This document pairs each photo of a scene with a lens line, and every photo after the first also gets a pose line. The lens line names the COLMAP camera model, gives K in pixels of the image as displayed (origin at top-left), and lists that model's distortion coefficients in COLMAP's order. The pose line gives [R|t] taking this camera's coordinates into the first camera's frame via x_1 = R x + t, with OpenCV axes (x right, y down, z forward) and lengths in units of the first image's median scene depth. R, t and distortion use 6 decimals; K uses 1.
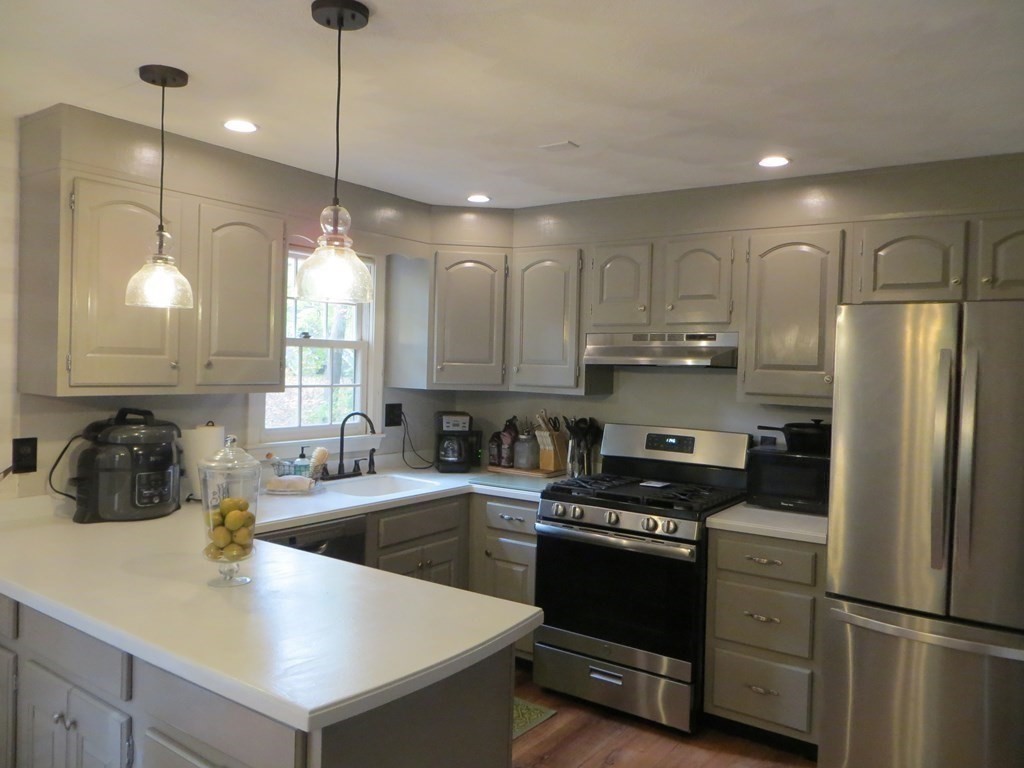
lens RADIAL K [[766.2, 0, 512.0], [0, 766.2, 384.0], [0, 0, 1]] dist [-0.019562, 0.004884]
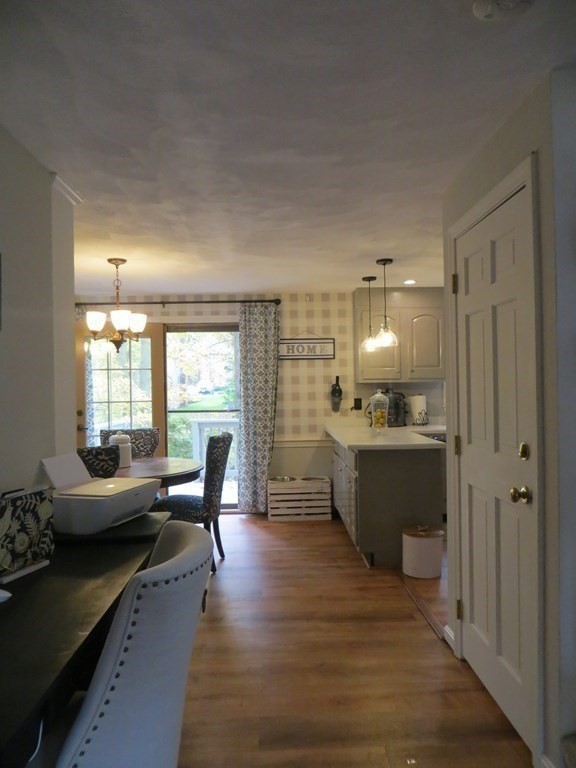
lens RADIAL K [[574.6, 0, 288.0], [0, 574.6, 384.0], [0, 0, 1]] dist [-0.019562, 0.004884]
pose [[0.595495, -0.033733, -0.802650, 0.771389], [0.006532, 0.999288, -0.037151, 0.074998], [0.803332, 0.016880, 0.595292, -0.430258]]
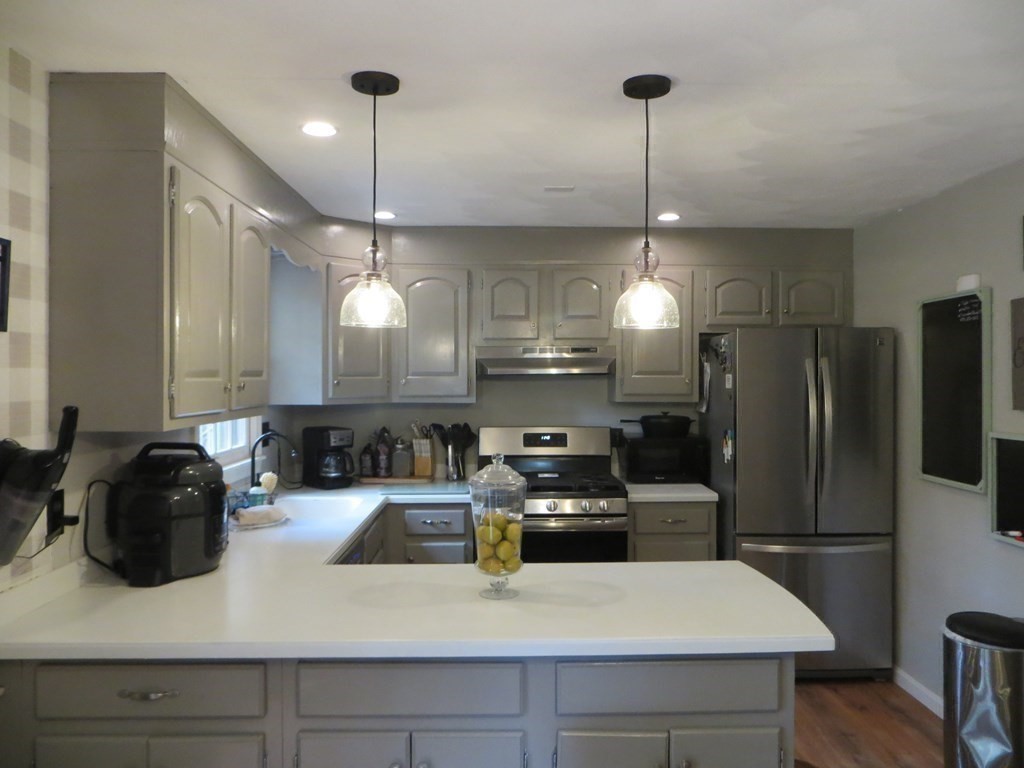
lens RADIAL K [[766.2, 0, 512.0], [0, 766.2, 384.0], [0, 0, 1]] dist [-0.019562, 0.004884]
pose [[0.804291, -0.034276, 0.593247, -0.530813], [0.038261, 0.999251, 0.005862, -0.017321], [-0.593003, 0.017984, 0.804999, 0.082547]]
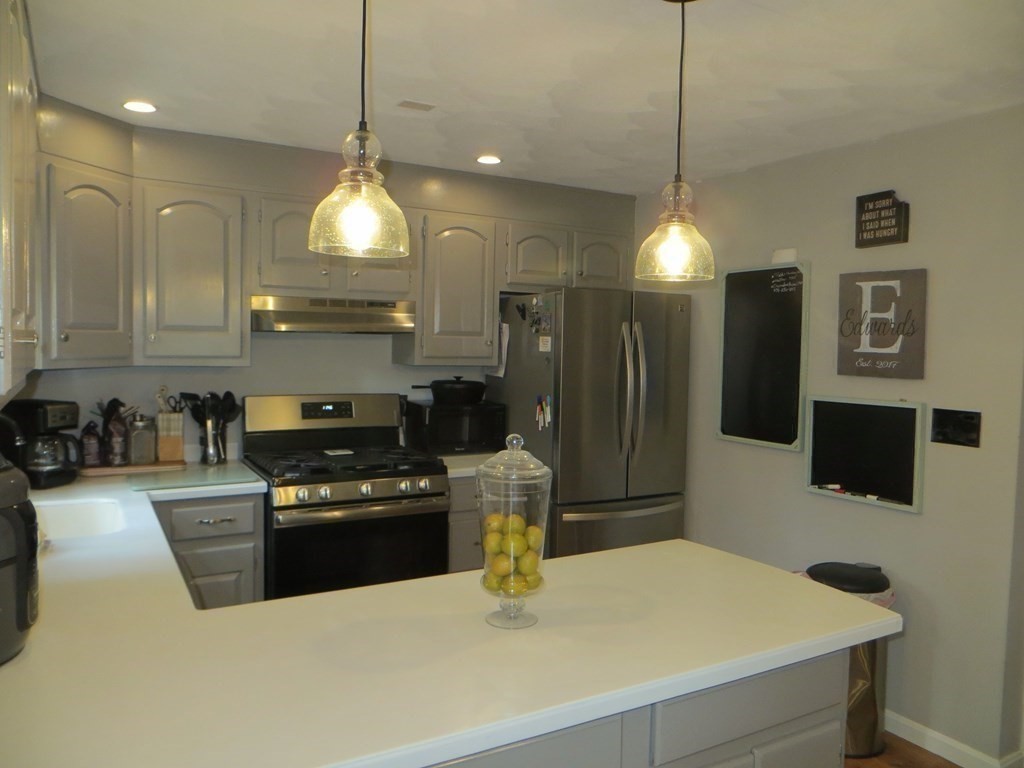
lens RADIAL K [[766.2, 0, 512.0], [0, 766.2, 384.0], [0, 0, 1]] dist [-0.019562, 0.004884]
pose [[0.419219, -0.069476, 0.905223, -0.587332], [0.015613, 0.997472, 0.069325, -0.021365], [-0.907751, -0.014929, 0.419244, 0.371114]]
